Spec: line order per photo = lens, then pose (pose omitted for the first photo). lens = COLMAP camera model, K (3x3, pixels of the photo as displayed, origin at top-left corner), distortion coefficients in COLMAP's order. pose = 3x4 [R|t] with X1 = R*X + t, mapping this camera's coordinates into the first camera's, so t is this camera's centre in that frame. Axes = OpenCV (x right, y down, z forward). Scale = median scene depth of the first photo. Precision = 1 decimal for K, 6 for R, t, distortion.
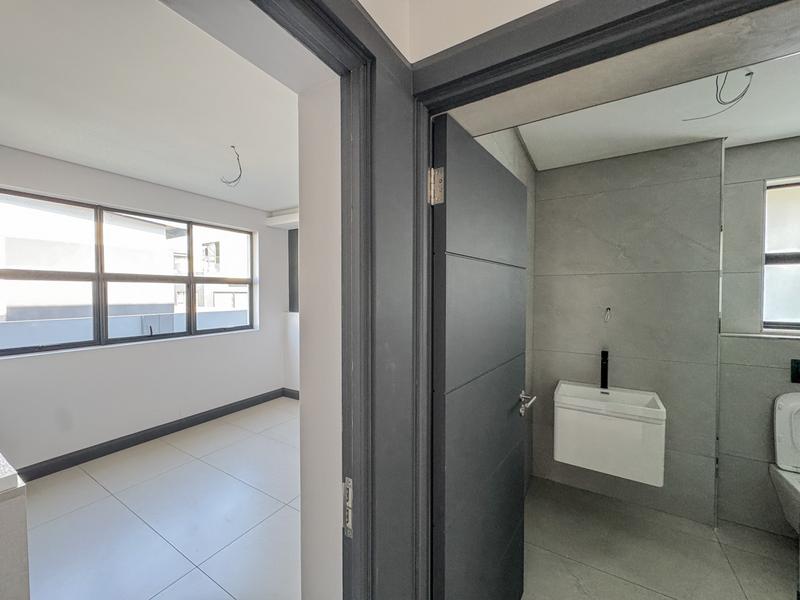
lens RADIAL K [[318.3, 0, 398.8], [0, 318.3, 299.3], [0, 0, 1]] dist [-0.002990, -0.000119]
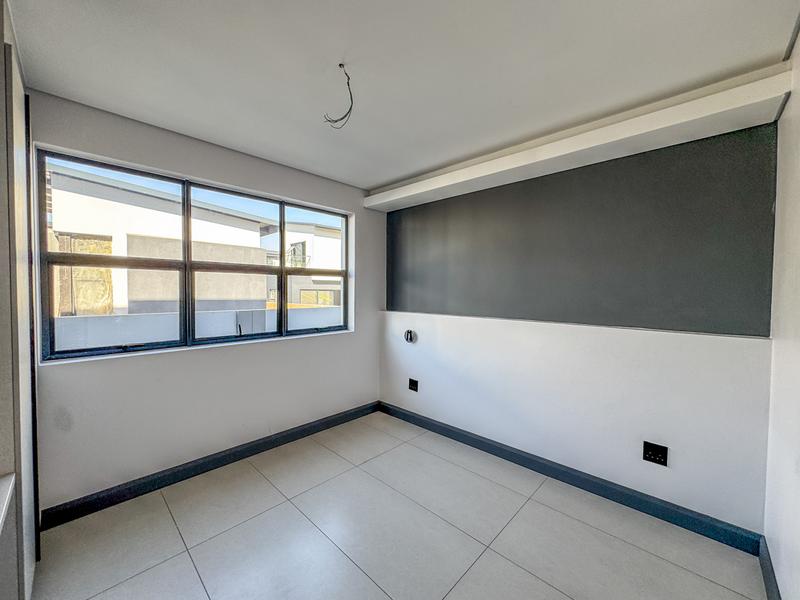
lens RADIAL K [[308.6, 0, 394.5], [0, 308.6, 300.5], [0, 0, 1]] dist [-0.019680, -0.000026]
pose [[0.974792, 0.012601, -0.222761, -0.167094], [-0.011199, 0.999909, 0.007557, 0.008036], [0.222836, -0.004872, 0.974844, 0.249817]]
